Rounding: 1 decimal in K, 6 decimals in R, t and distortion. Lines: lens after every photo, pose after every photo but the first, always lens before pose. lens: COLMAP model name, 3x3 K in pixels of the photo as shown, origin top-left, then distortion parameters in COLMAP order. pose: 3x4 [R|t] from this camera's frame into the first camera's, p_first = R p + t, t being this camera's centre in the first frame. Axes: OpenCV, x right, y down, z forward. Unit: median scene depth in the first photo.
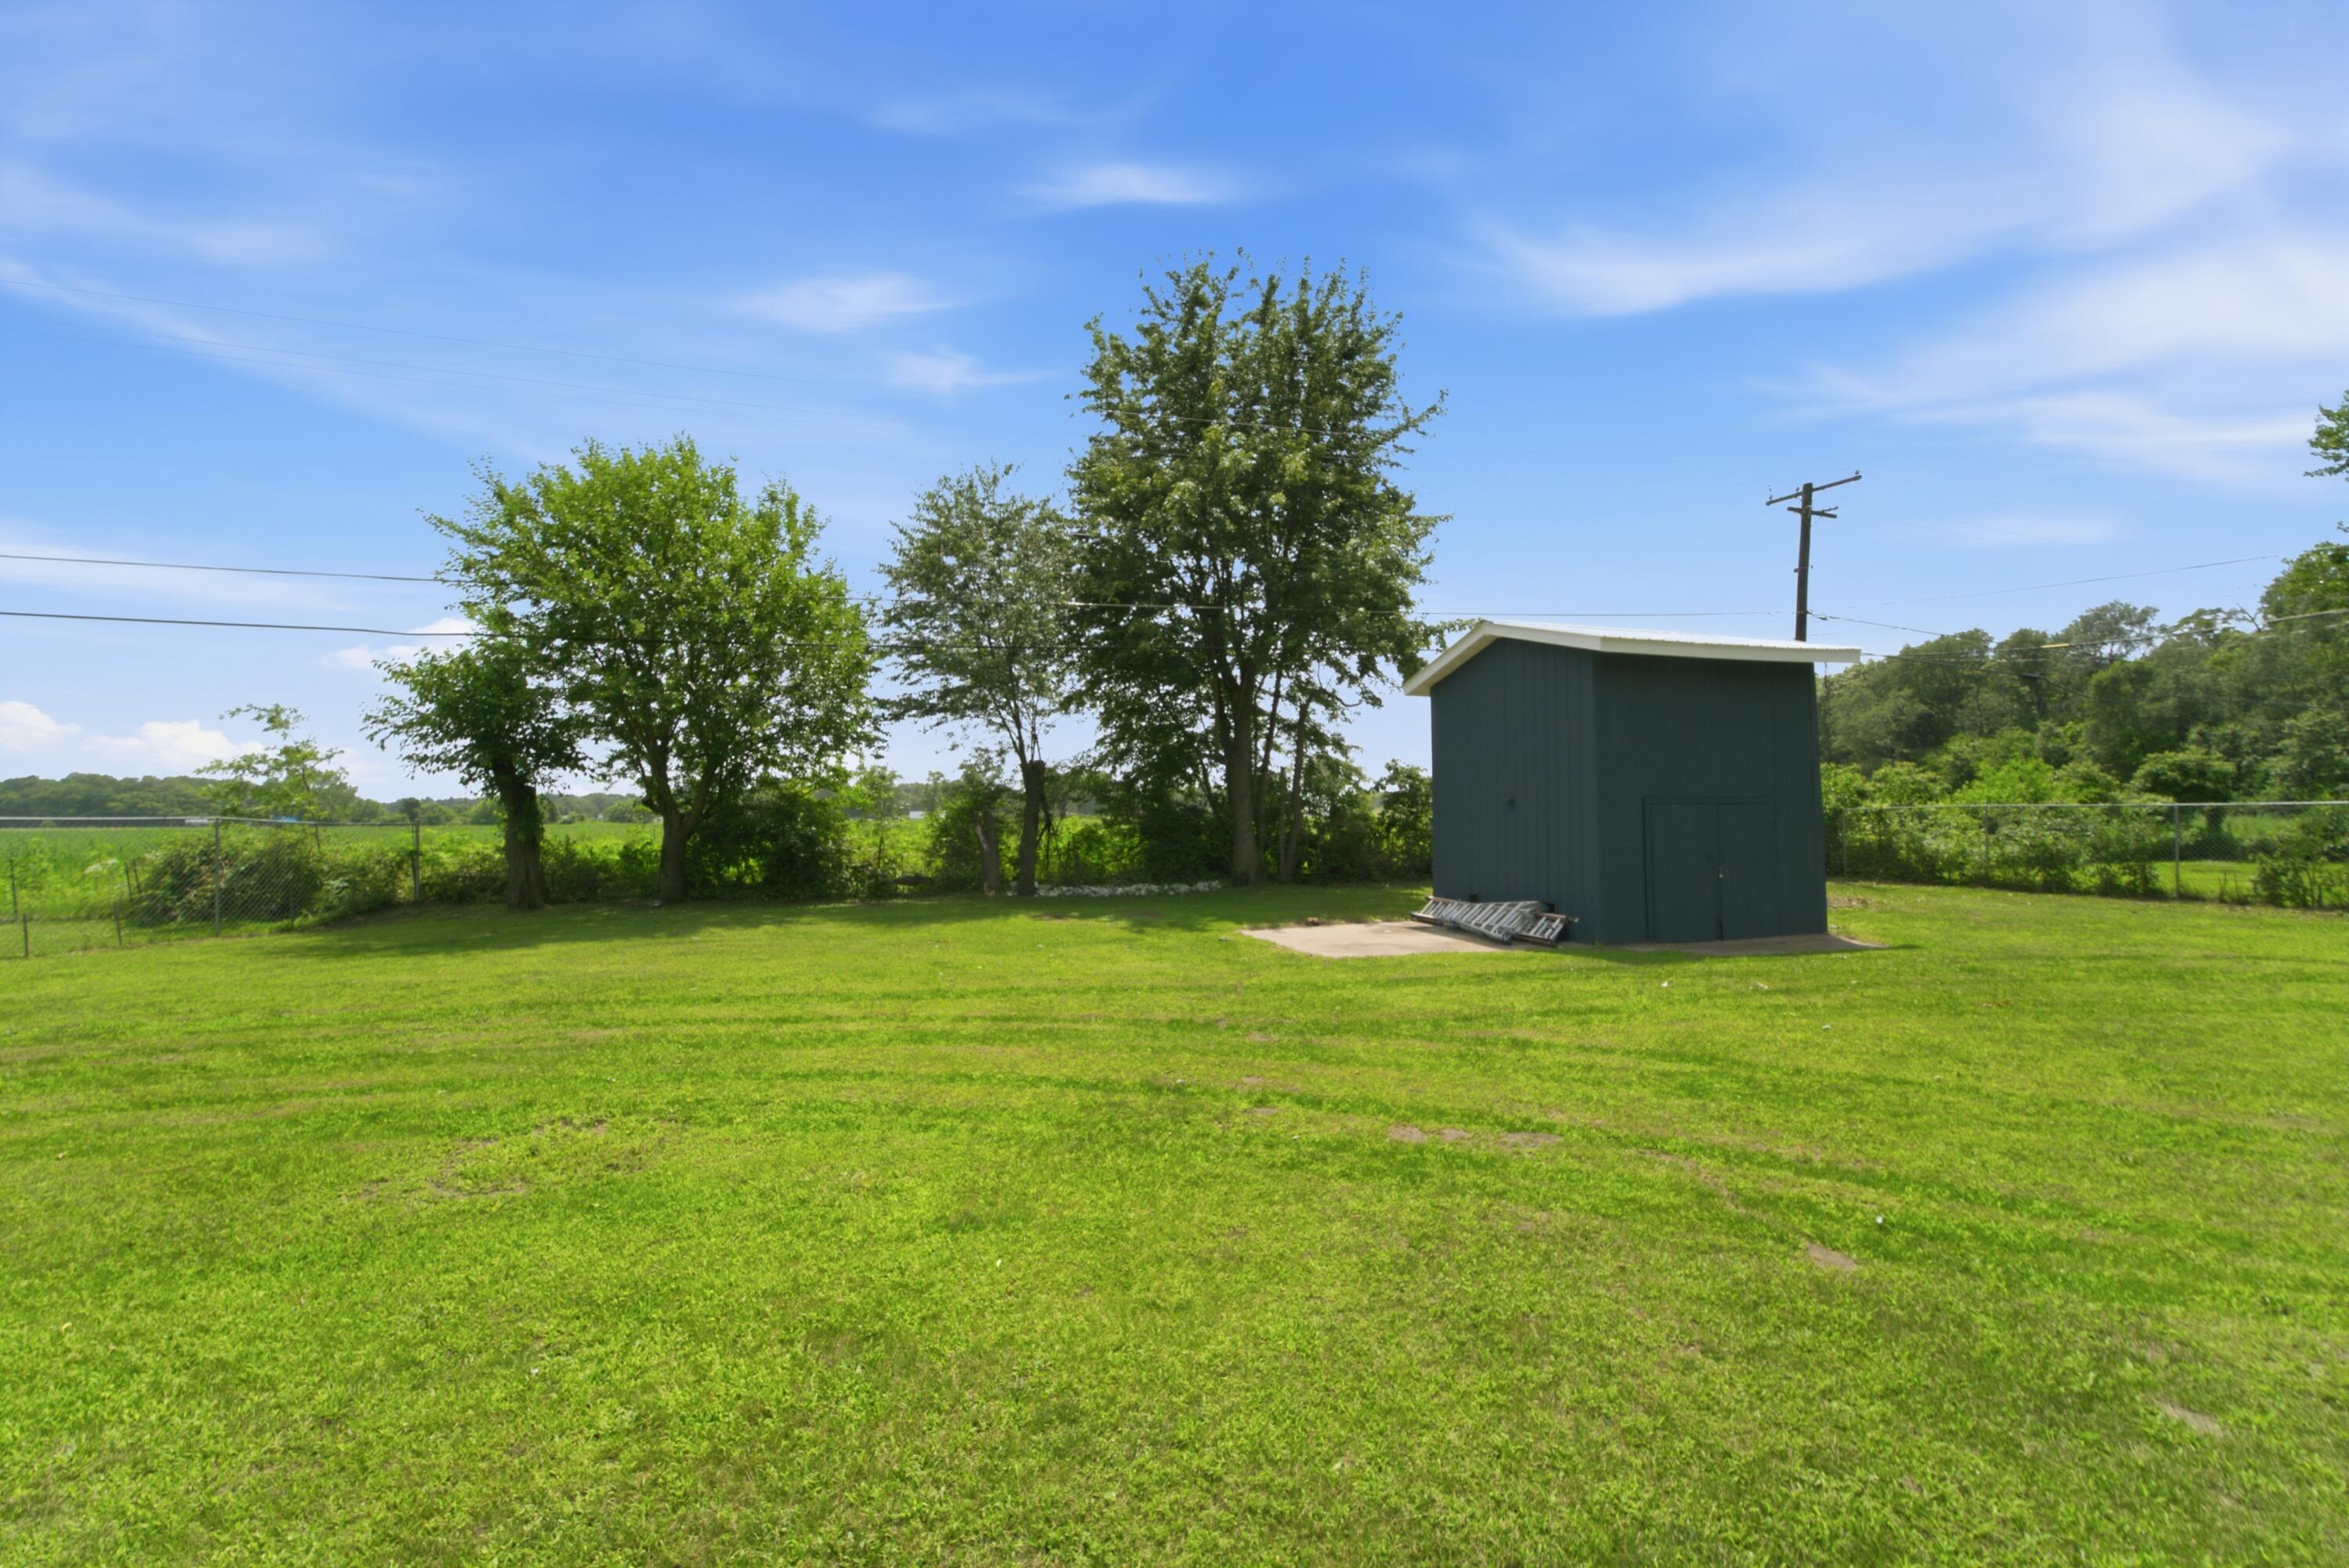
lens RADIAL K [[971.0, 0, 1185.5], [0, 971.0, 797.0], [0, 0, 1]] dist [-0.001263, 0.000379]
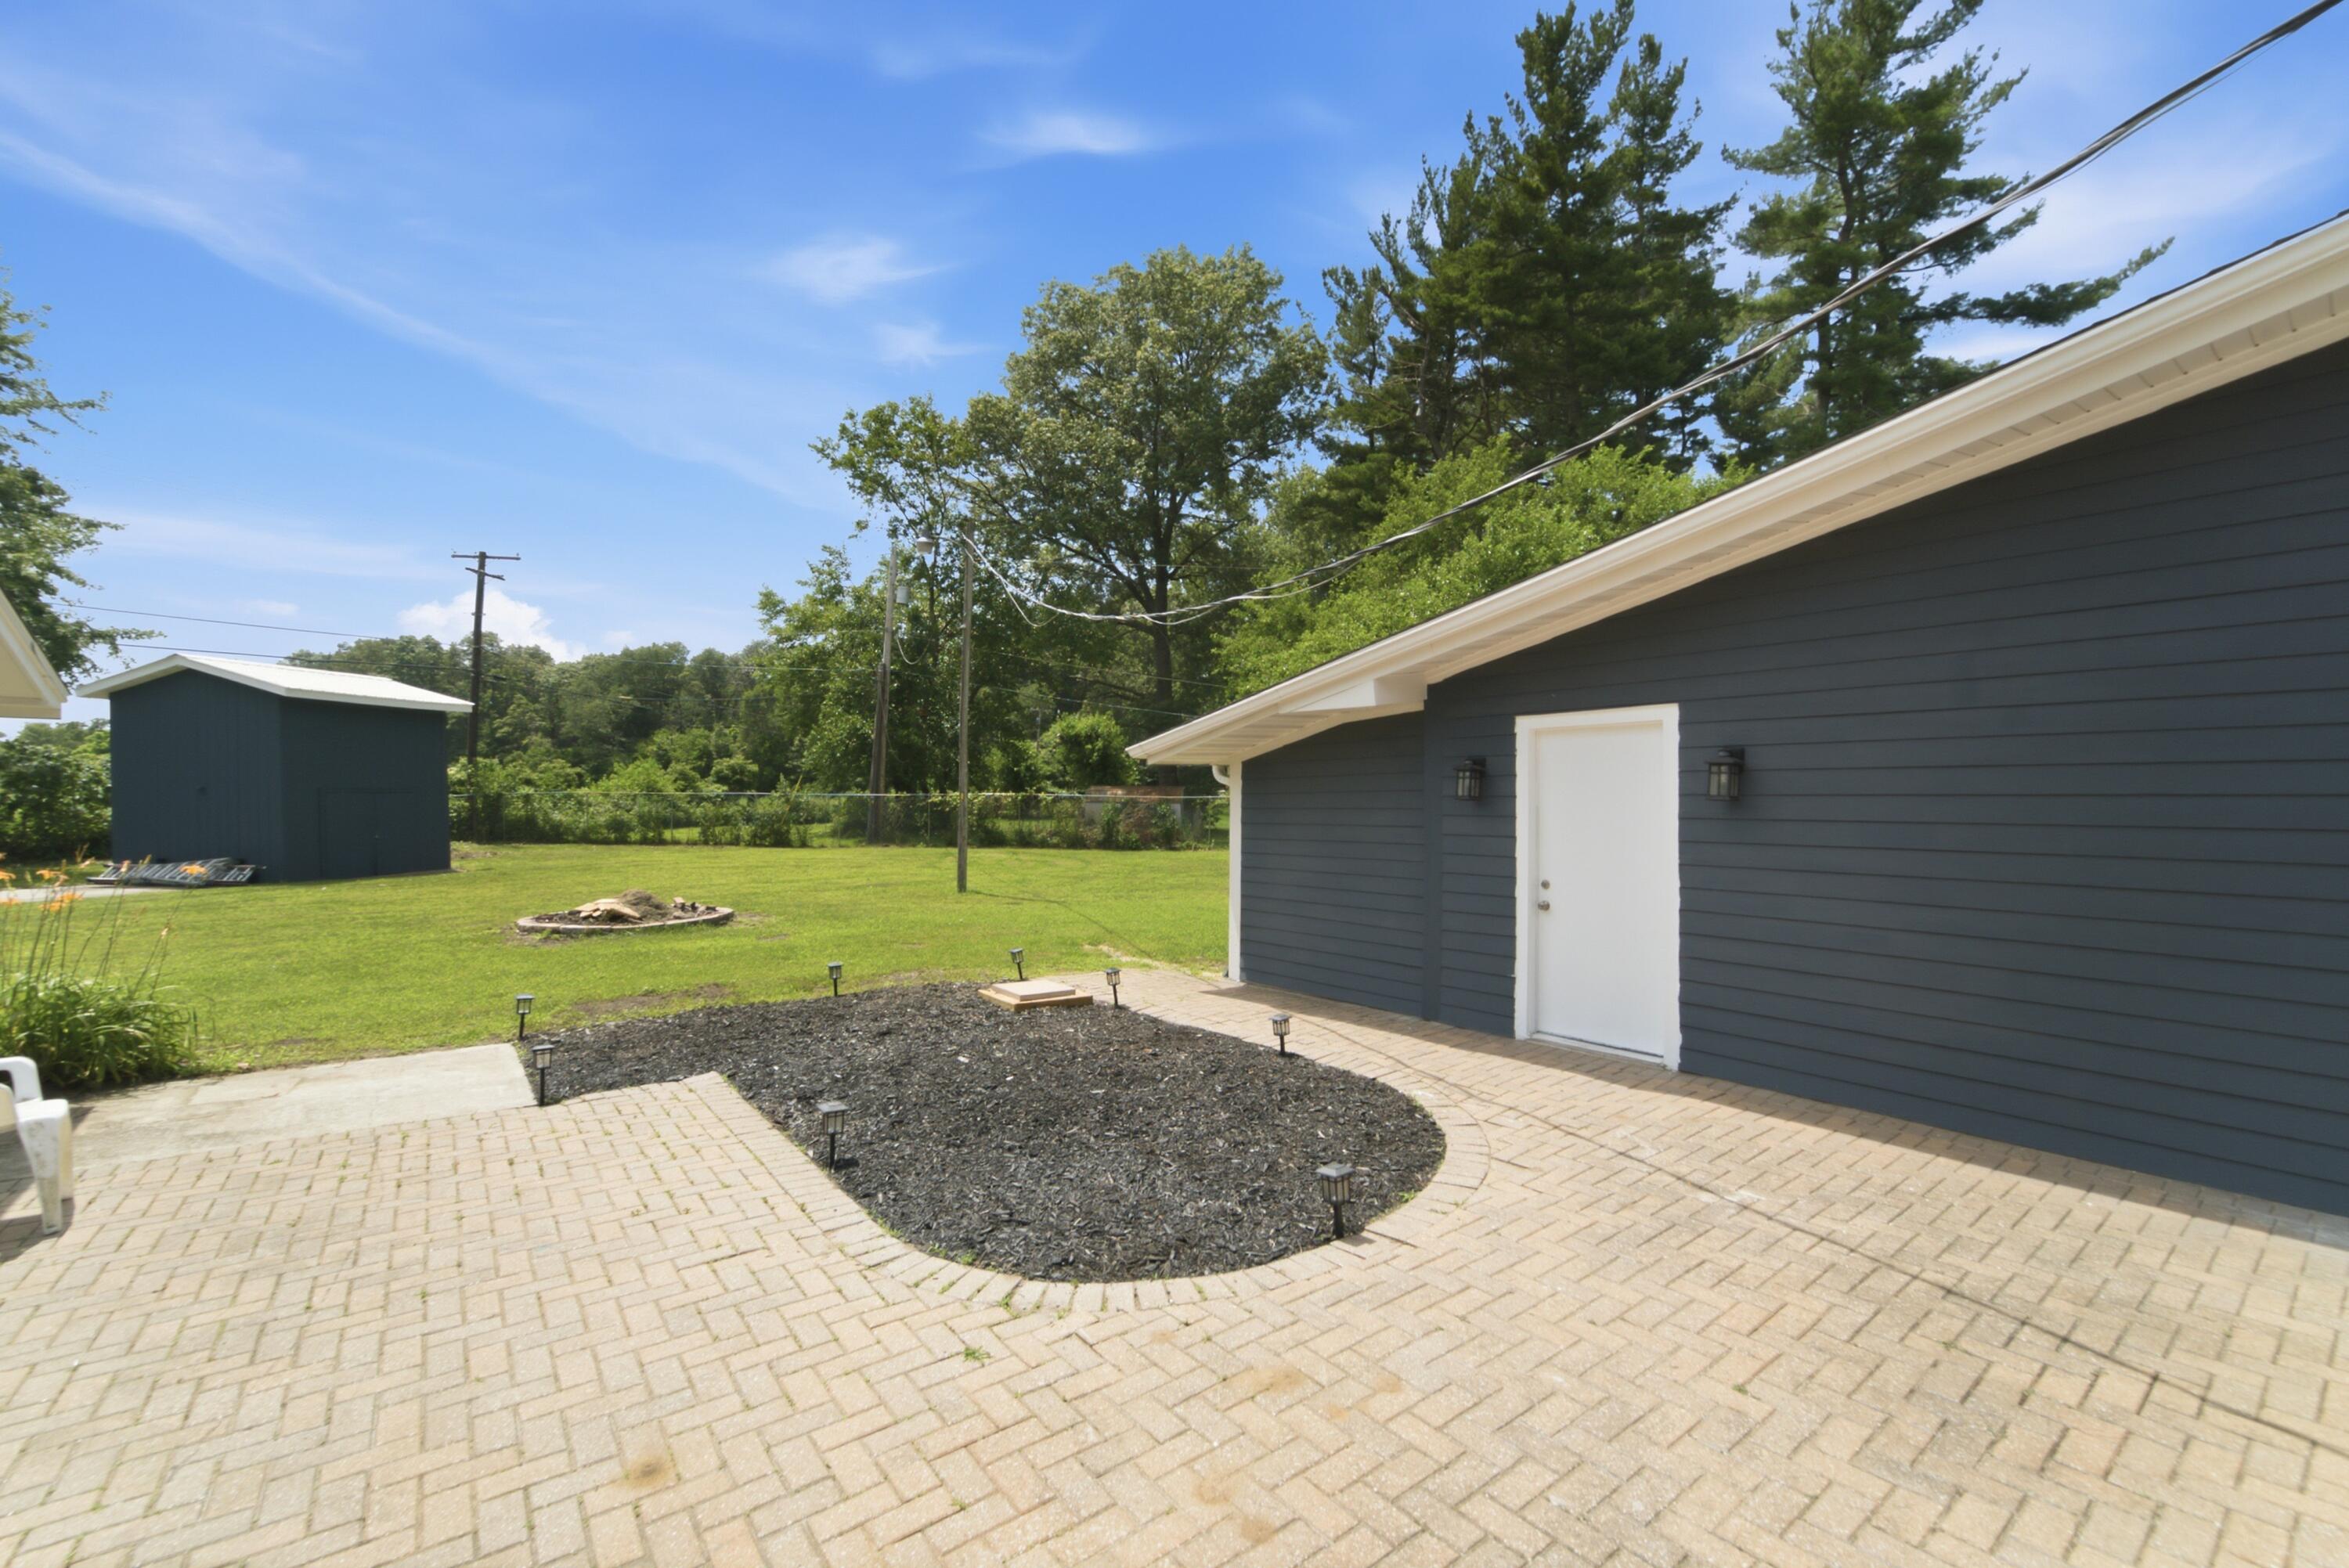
lens RADIAL K [[971.0, 0, 1185.5], [0, 971.0, 797.0], [0, 0, 1]] dist [-0.001263, 0.000379]
pose [[0.408806, 0.004360, 0.912611, -0.254315], [-0.024255, 0.999687, 0.006089, -0.018975], [-0.912299, -0.024625, 0.408784, -0.605523]]
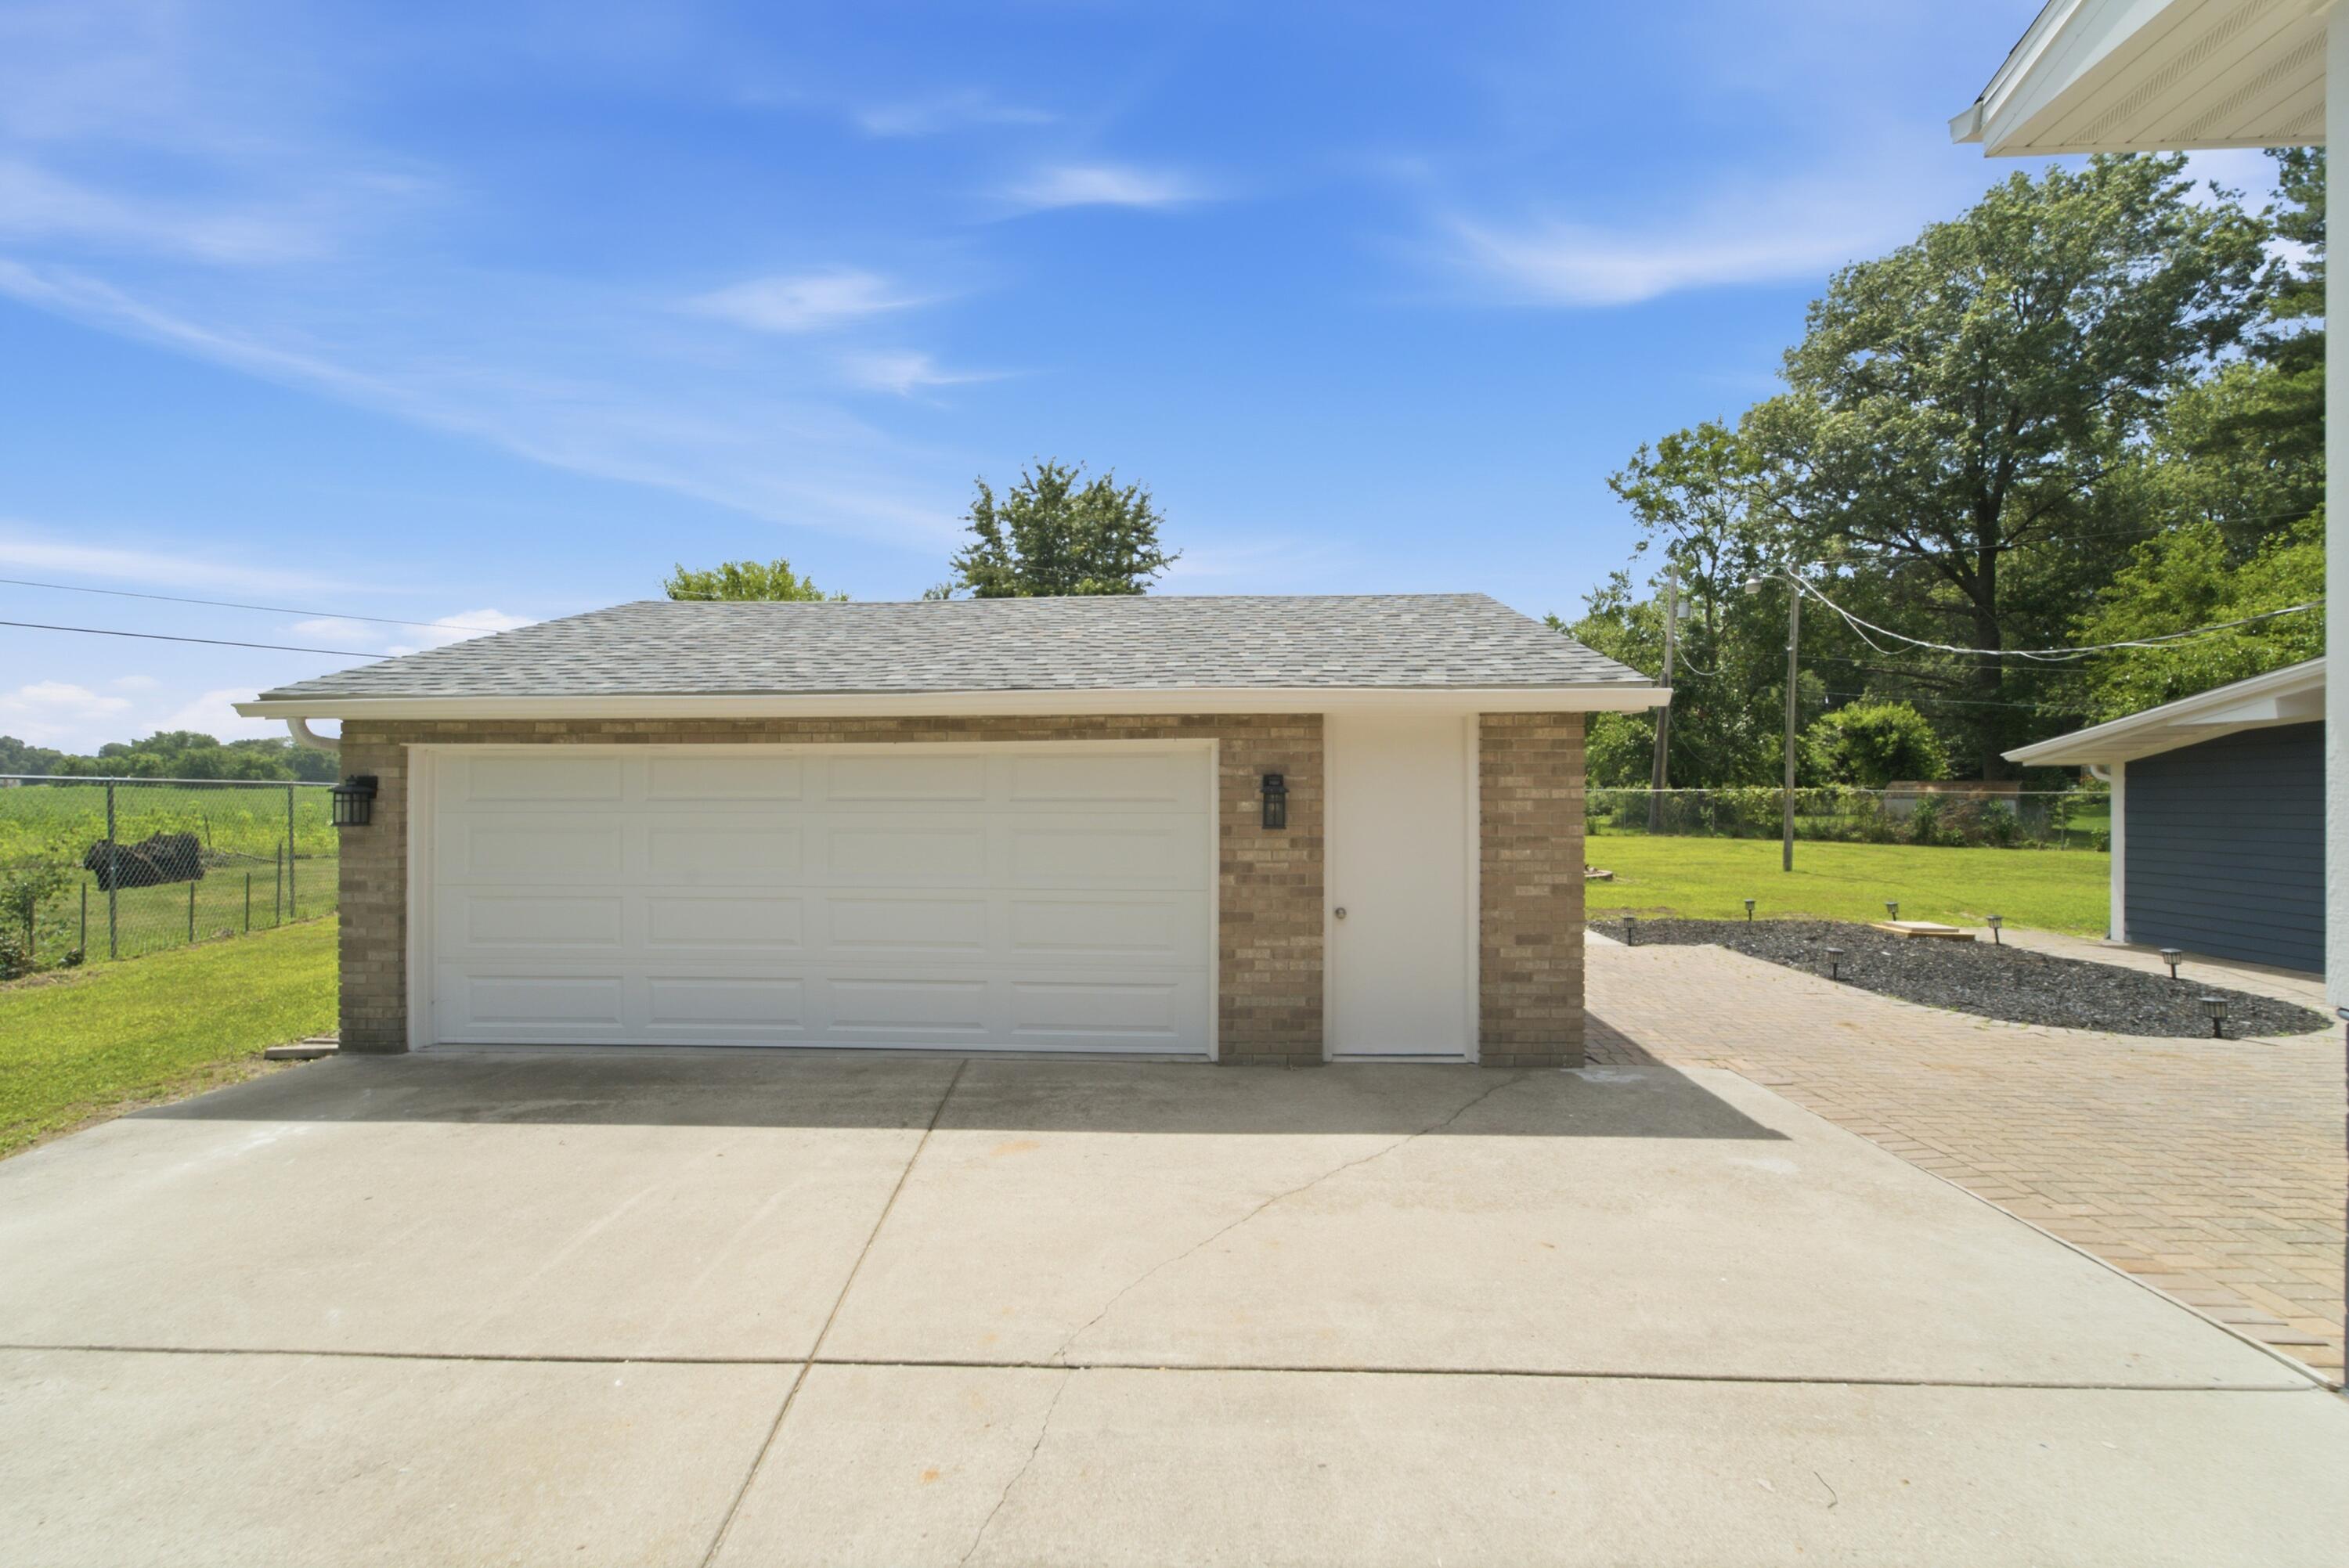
lens RADIAL K [[951.1, 0, 1183.2], [0, 951.1, 801.4], [0, 0, 1]] dist [0.000872, 0.000208]
pose [[0.903814, 0.002526, 0.427918, -0.549587], [-0.016990, 0.999406, 0.029985, -0.018263], [-0.427588, -0.034371, 0.903320, -0.705692]]
